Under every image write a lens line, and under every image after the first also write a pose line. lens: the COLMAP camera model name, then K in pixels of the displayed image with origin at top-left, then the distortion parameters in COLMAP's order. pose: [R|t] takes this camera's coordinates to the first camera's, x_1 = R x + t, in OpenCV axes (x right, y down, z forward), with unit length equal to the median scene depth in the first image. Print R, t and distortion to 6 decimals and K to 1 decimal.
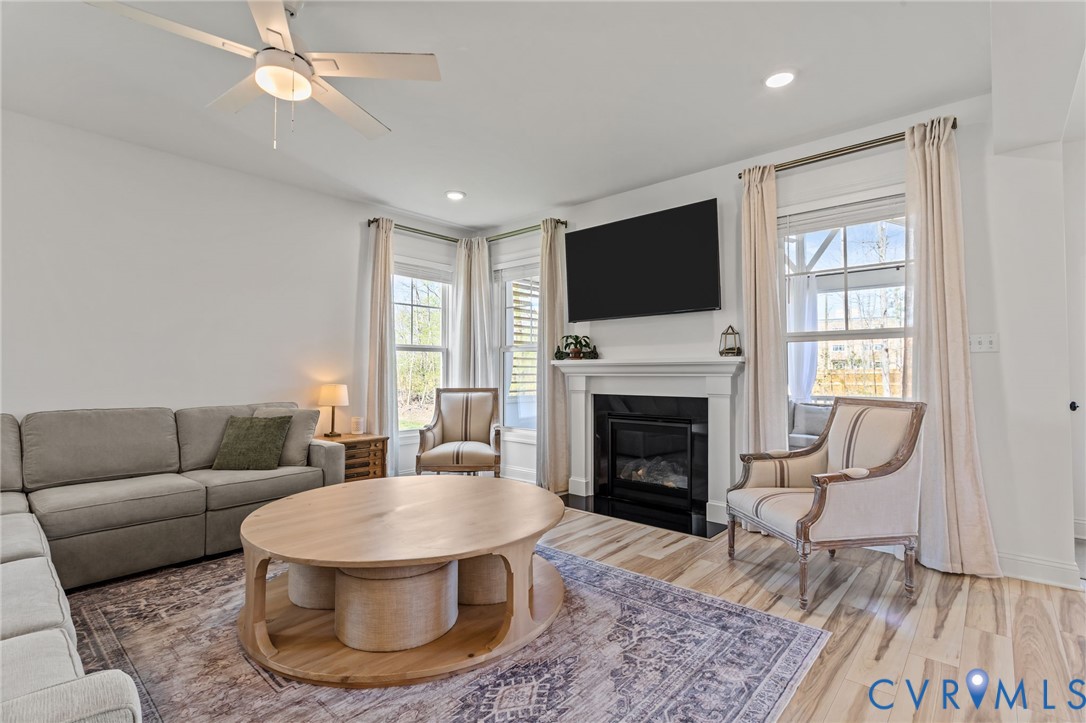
lens RADIAL K [[515.6, 0, 540.3], [0, 515.6, 356.8], [0, 0, 1]] dist [0.003354, -0.000137]
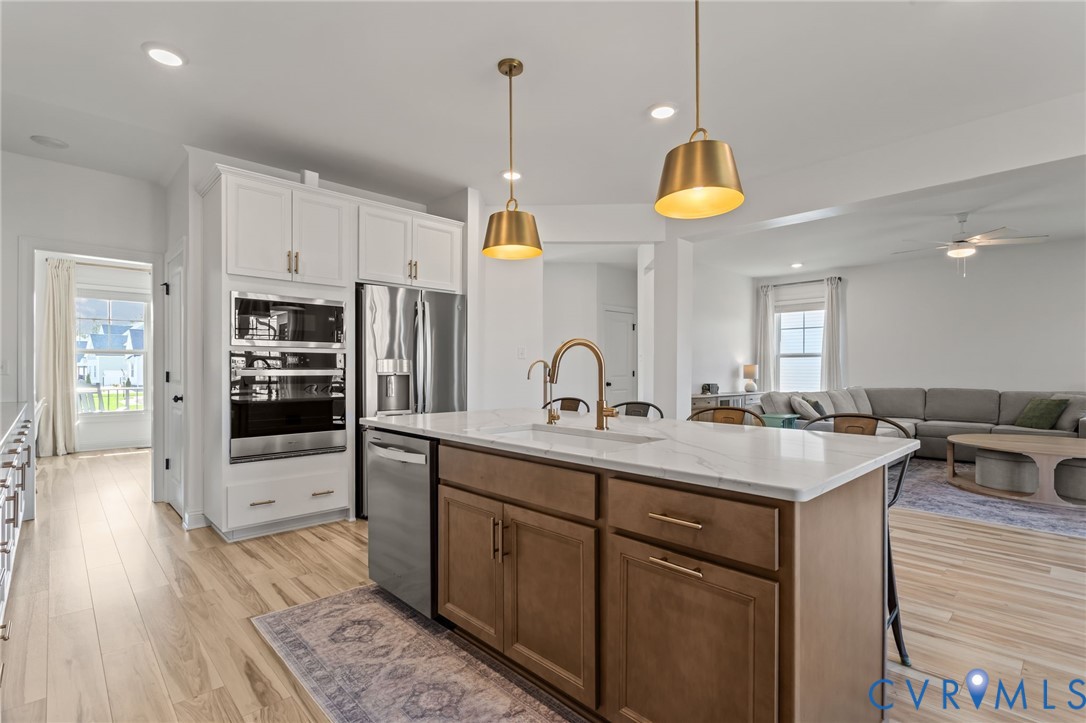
lens RADIAL K [[515.6, 0, 541.6], [0, 515.6, 367.3], [0, 0, 1]] dist [0.003354, -0.000137]
pose [[-0.082501, -0.003316, -0.996585, 1.376416], [0.026859, 0.999624, -0.005550, -0.018837], [0.996229, -0.027225, -0.082381, -0.516230]]
